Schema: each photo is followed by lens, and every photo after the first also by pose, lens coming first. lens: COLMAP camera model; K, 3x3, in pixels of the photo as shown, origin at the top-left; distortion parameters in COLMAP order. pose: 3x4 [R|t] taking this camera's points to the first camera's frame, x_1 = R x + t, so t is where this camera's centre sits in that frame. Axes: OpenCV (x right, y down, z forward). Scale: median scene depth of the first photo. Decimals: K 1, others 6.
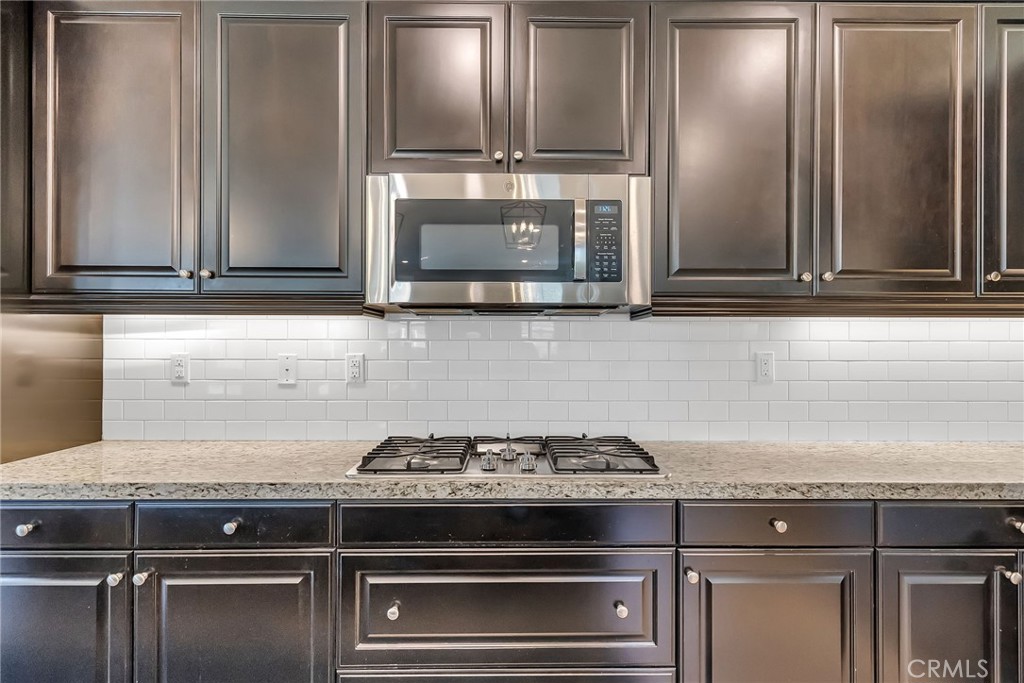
lens RADIAL K [[580.4, 0, 513.5], [0, 580.4, 340.3], [0, 0, 1]] dist [0.002061, 0.000731]
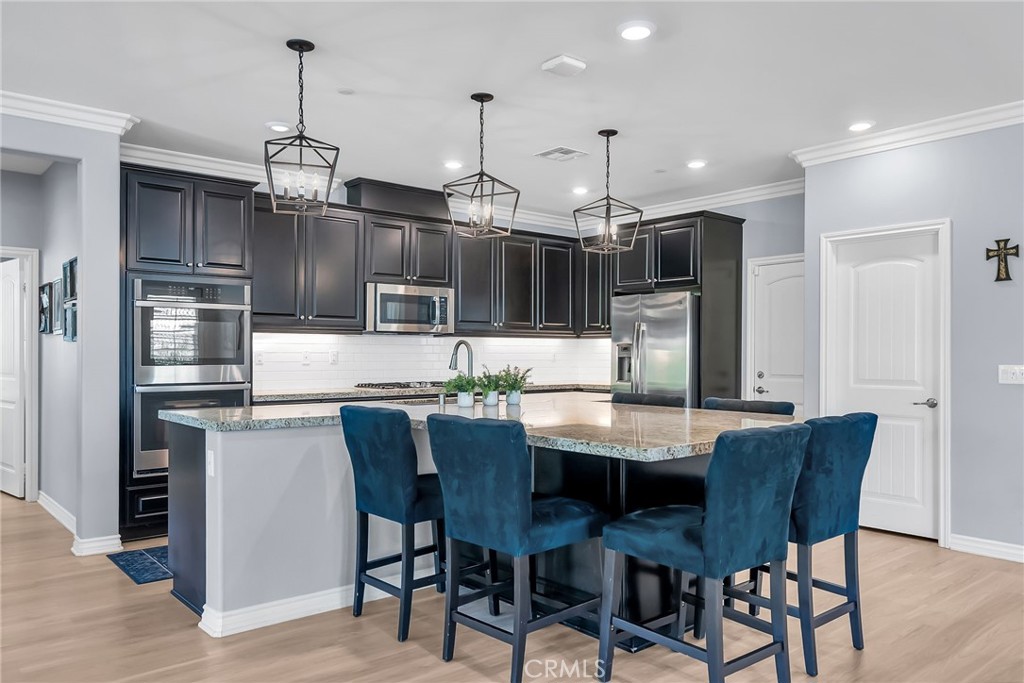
lens RADIAL K [[747.5, 0, 508.6], [0, 747.5, 351.1], [0, 0, 1]] dist [0.011098, -0.005856]
pose [[0.771551, 0.001156, 0.636167, -1.955450], [0.000158, 0.999998, -0.002010, 0.039328], [-0.636168, 0.001651, 0.771549, -2.086051]]
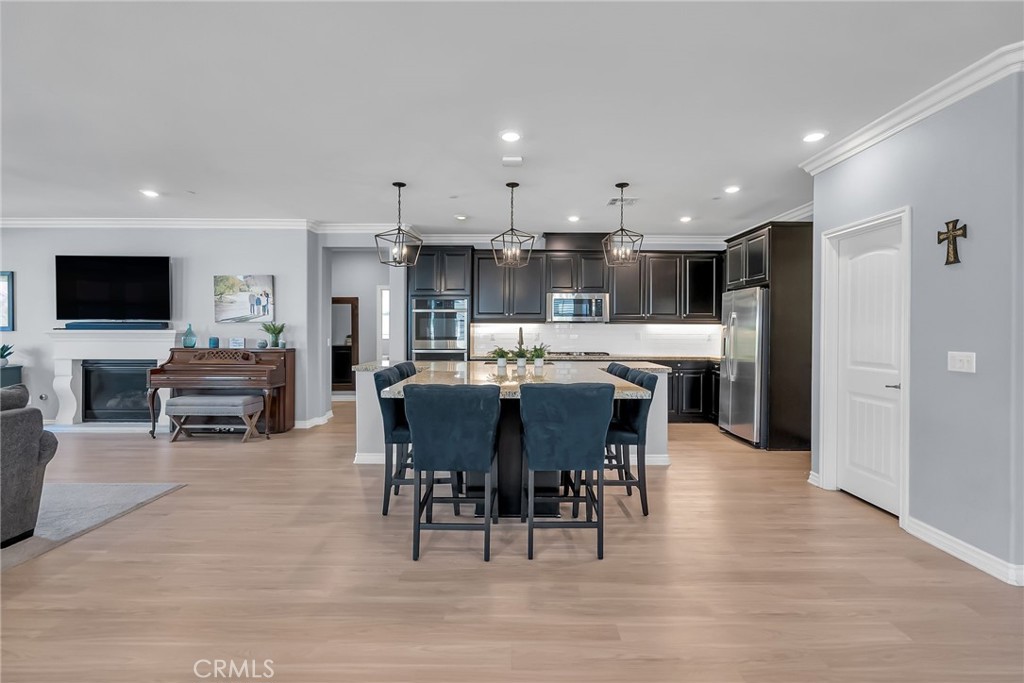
lens RADIAL K [[467.0, 0, 511.7], [0, 467.0, 334.5], [0, 0, 1]] dist [-0.000912, 0.000480]
pose [[0.999858, 0.001400, -0.016802, -0.474519], [-0.001270, 0.999969, 0.007741, 0.016151], [0.016812, -0.007718, 0.999829, -2.725825]]
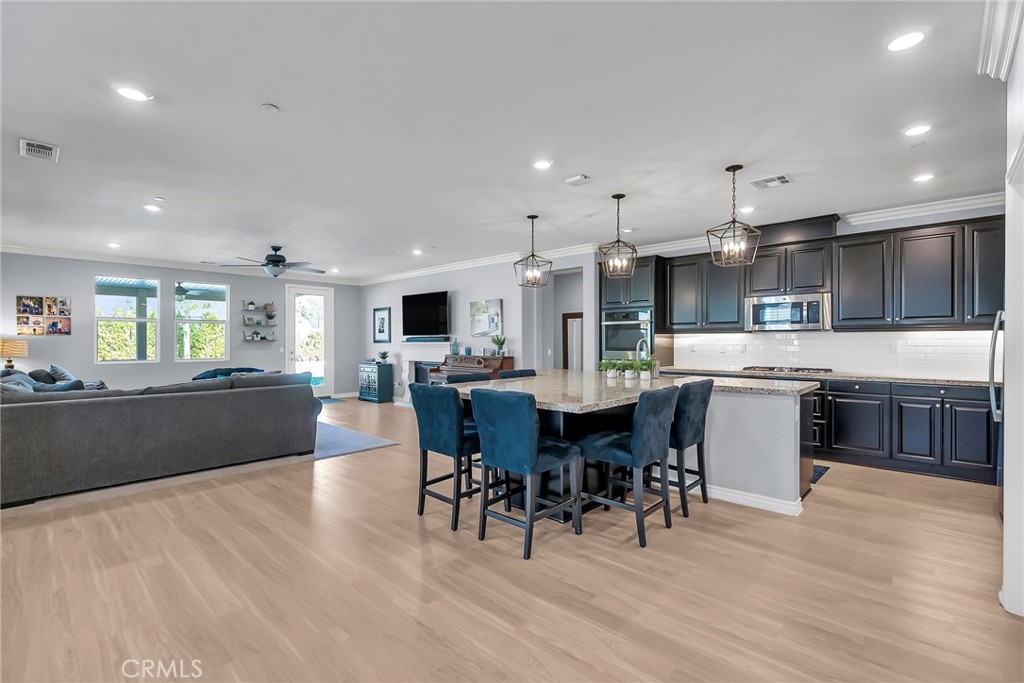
lens RADIAL K [[467.0, 0, 516.8], [0, 467.0, 342.3], [0, 0, 1]] dist [-0.000912, 0.000480]
pose [[0.718274, -0.000783, -0.695759, 0.844835], [0.001452, 0.999999, 0.000374, 0.015825], [0.695758, -0.001279, 0.718275, -2.386951]]
